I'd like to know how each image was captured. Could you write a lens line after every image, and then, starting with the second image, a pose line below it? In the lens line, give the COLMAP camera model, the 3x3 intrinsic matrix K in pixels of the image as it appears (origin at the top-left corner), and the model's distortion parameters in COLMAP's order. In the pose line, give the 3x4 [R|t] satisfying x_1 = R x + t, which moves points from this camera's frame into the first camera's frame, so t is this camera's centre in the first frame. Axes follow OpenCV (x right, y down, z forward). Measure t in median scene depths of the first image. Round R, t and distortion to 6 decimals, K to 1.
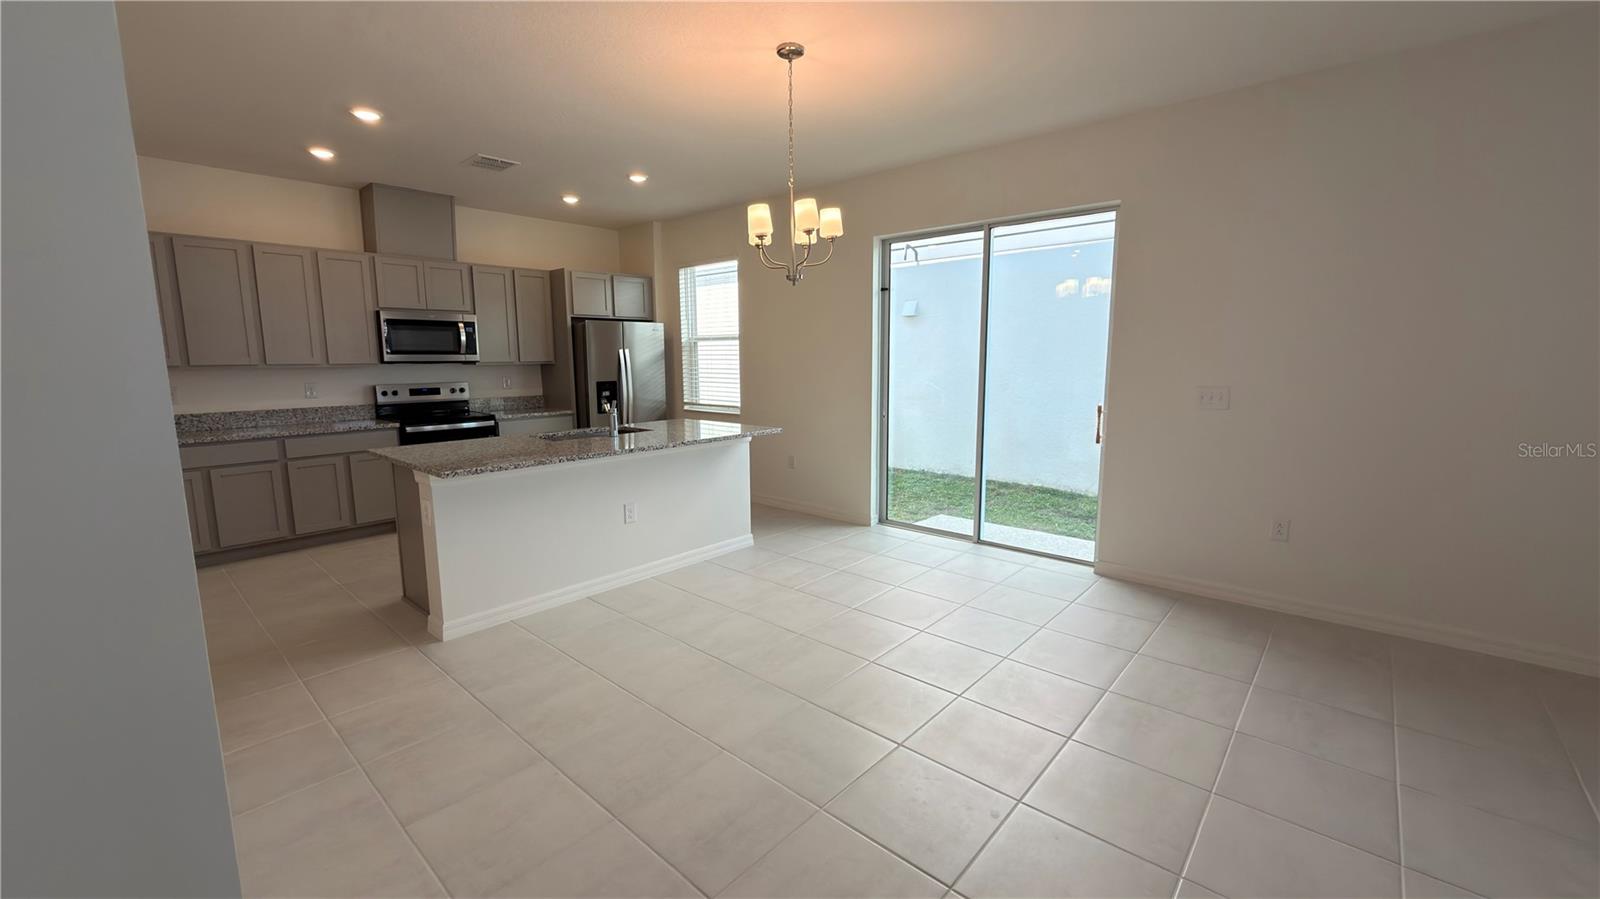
lens RADIAL K [[640.8, 0, 797.3], [0, 640.8, 446.6], [0, 0, 1]] dist [-0.001723, -0.000307]
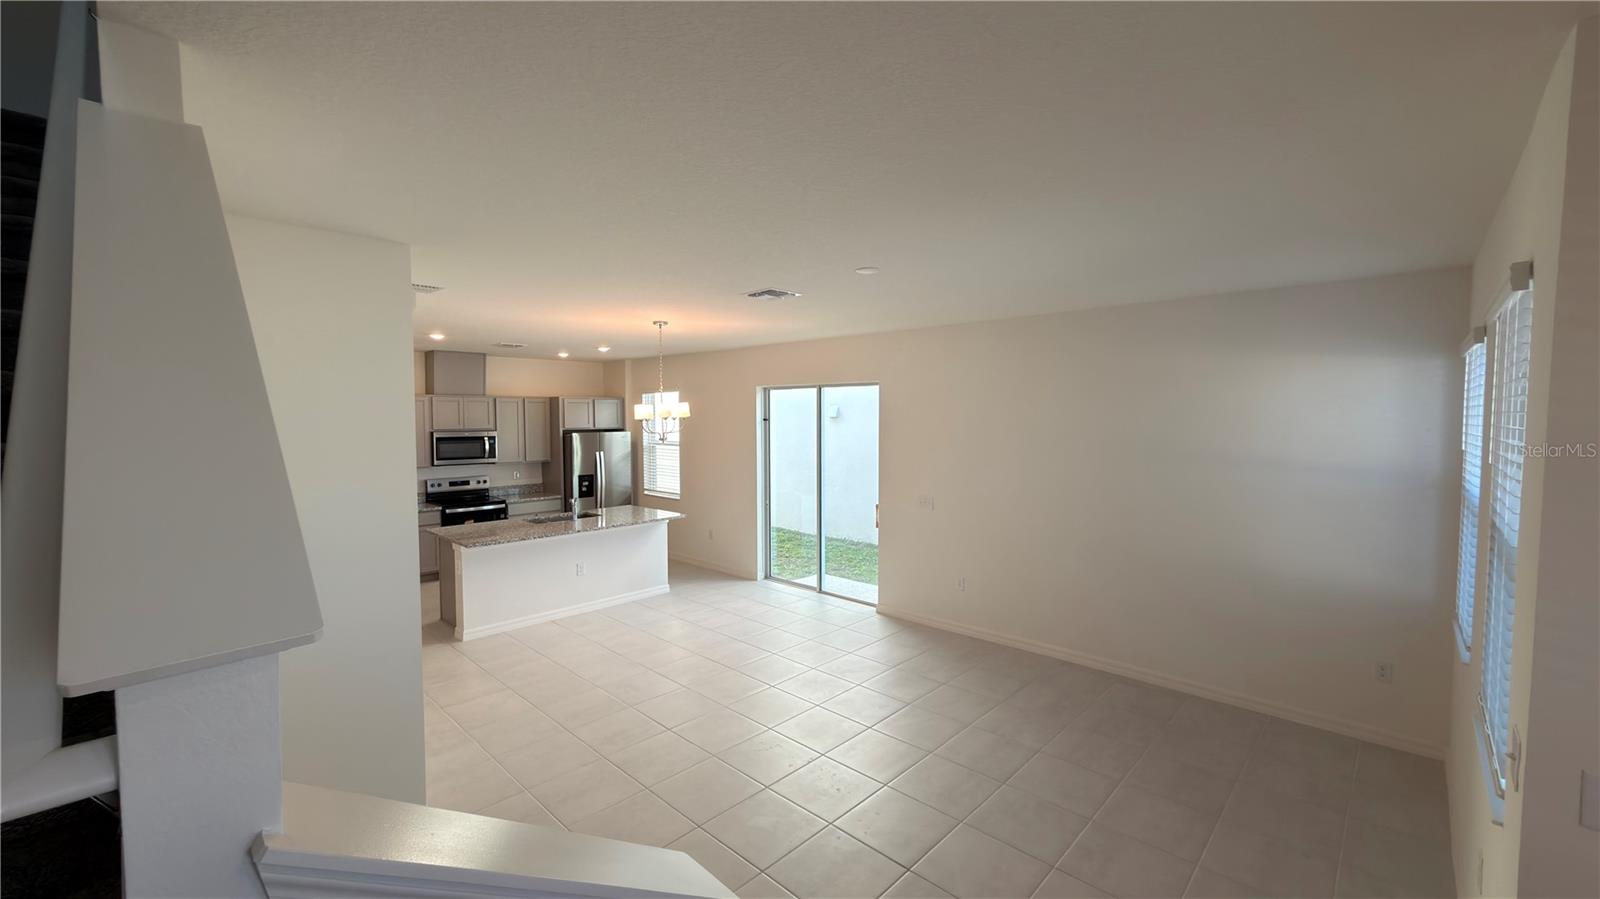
lens RADIAL K [[640.1, 0, 800.0], [0, 640.1, 449.5], [0, 0, 1]] dist [-0.000371, 0.000130]
pose [[0.999443, 0.005316, -0.032931, 0.255296], [-0.008183, 0.996128, -0.087536, -0.044622], [0.032338, 0.087757, 0.995617, -0.458607]]
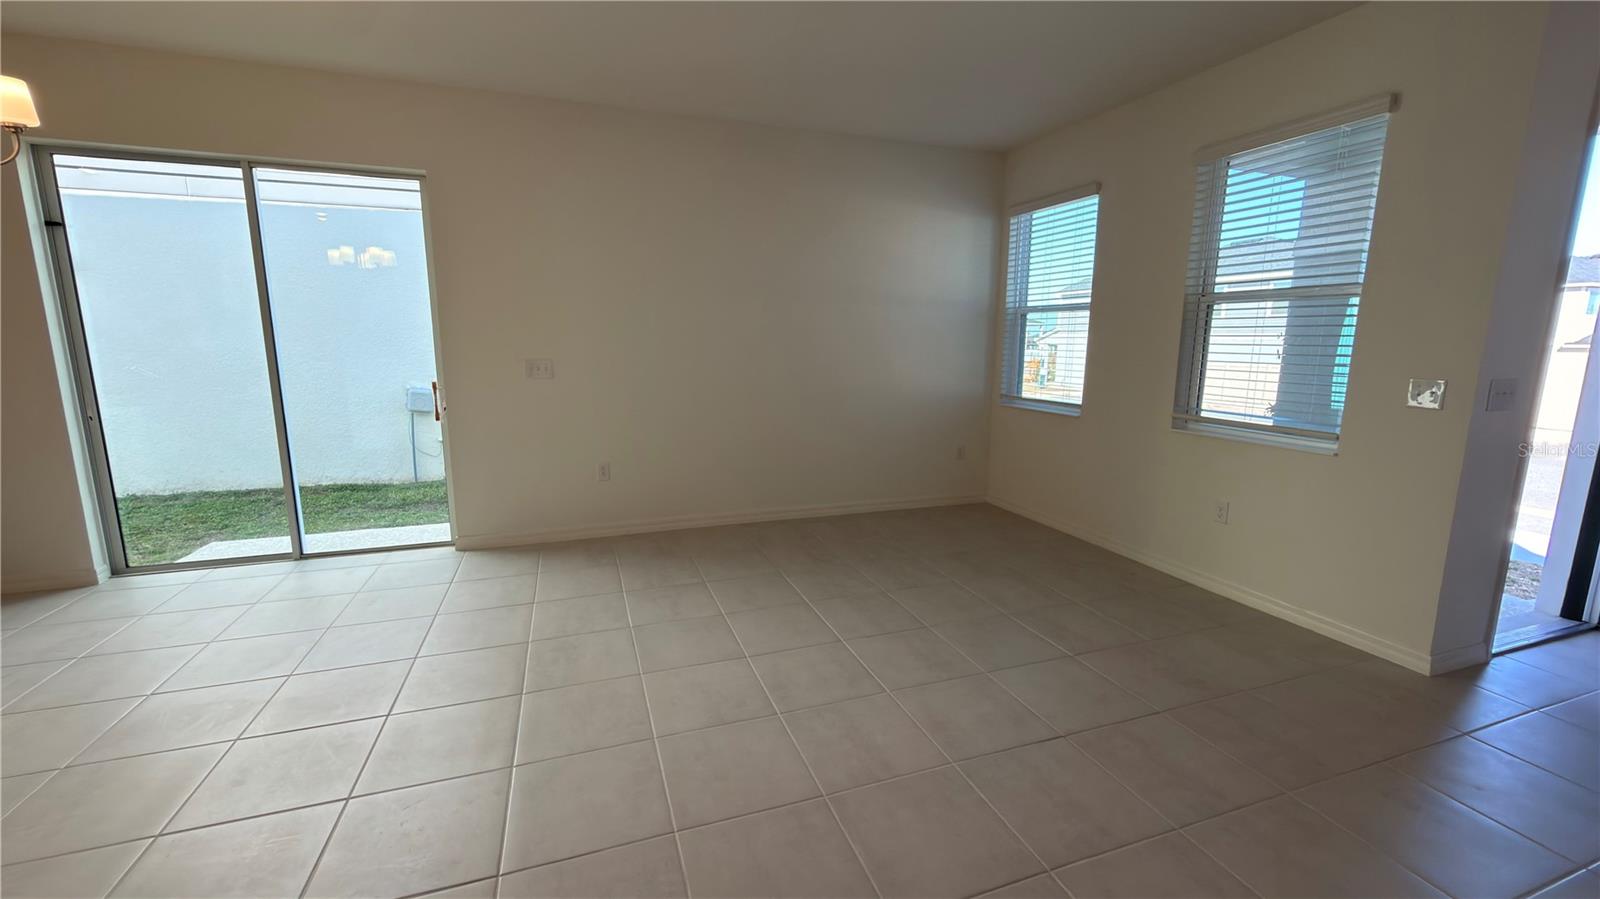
lens RADIAL K [[640.1, 0, 800.0], [0, 640.1, 449.5], [0, 0, 1]] dist [-0.000371, 0.000130]
pose [[0.478399, -0.142497, 0.866504, -0.092880], [0.115411, 0.988390, 0.098822, 0.004357], [-0.870526, 0.052728, 0.489290, 0.031813]]
